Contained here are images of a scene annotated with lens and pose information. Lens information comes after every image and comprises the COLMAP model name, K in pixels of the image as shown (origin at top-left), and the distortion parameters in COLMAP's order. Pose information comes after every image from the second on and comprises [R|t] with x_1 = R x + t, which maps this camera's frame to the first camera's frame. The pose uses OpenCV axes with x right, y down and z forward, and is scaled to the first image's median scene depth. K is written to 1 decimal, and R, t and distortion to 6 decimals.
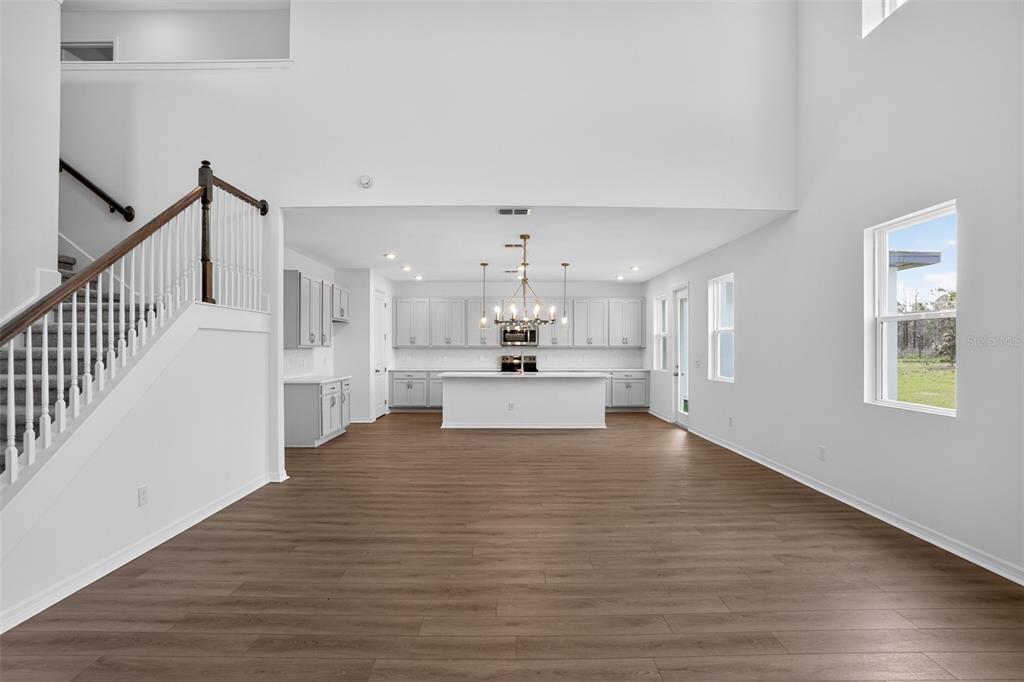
lens RADIAL K [[508.0, 0, 501.9], [0, 508.0, 352.5], [0, 0, 1]] dist [-0.076190, 0.040521]
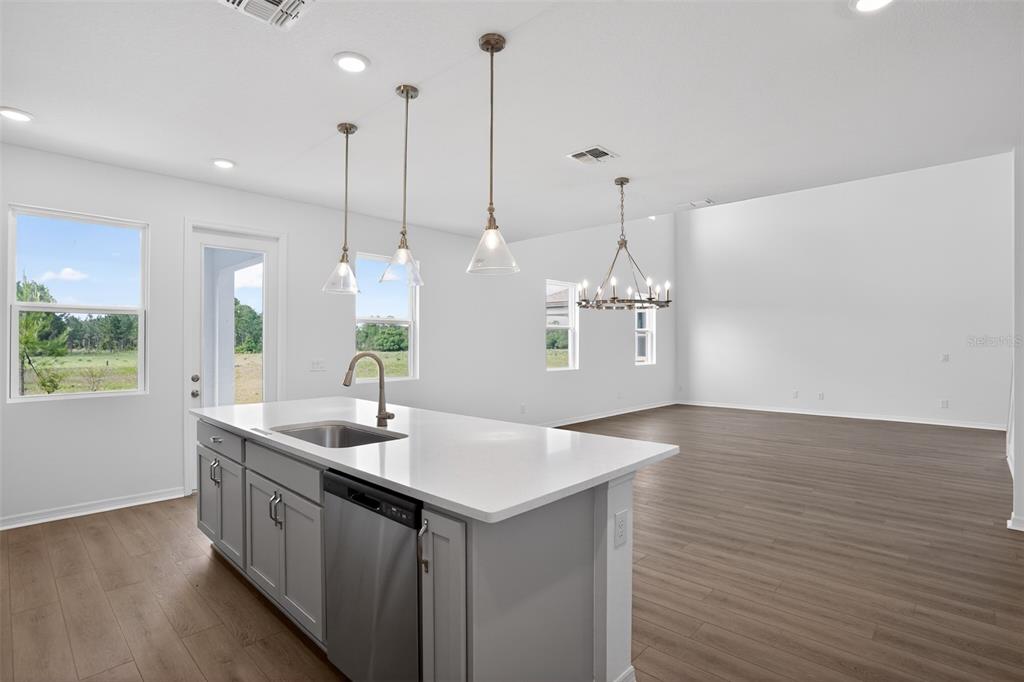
lens RADIAL K [[488.5, 0, 518.4], [0, 488.5, 346.0], [0, 0, 1]] dist [-0.027335, 0.000850]
pose [[-0.736488, -0.004012, 0.676439, -0.221186], [0.005016, 0.999923, 0.011392, -0.008770], [-0.676433, 0.011783, -0.736410, 1.160568]]
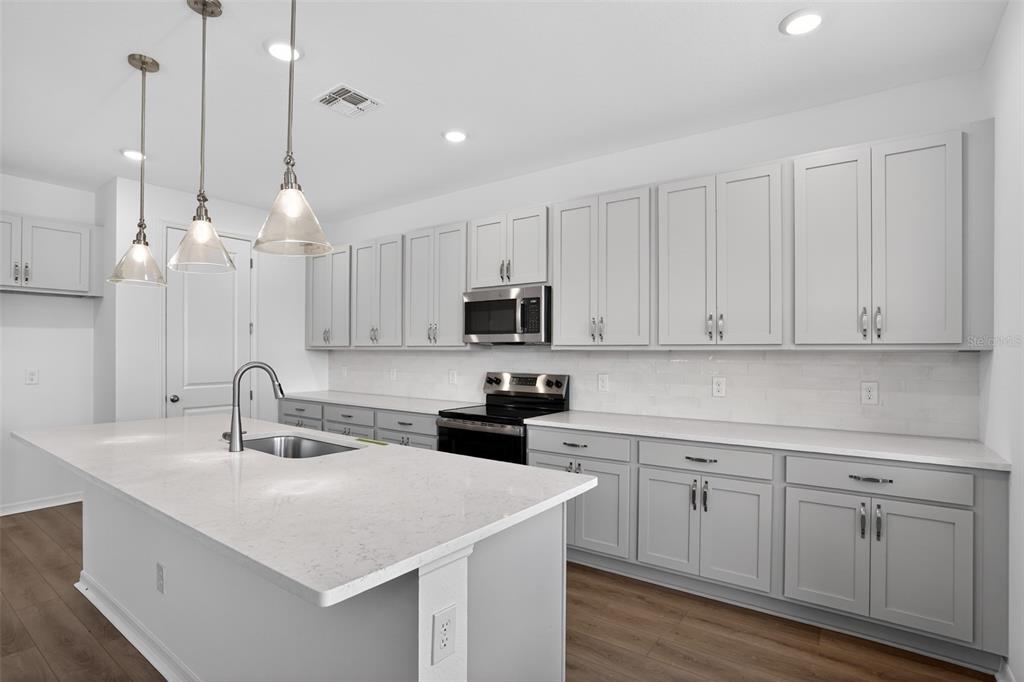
lens RADIAL K [[500.0, 0, 502.6], [0, 500.0, 355.4], [0, 0, 1]] dist [-0.069990, 0.020726]
pose [[0.812954, 0.004796, -0.582308, 0.284865], [-0.014170, 0.999833, -0.011549, -0.002620], [0.582155, 0.017640, 0.812886, 0.875739]]
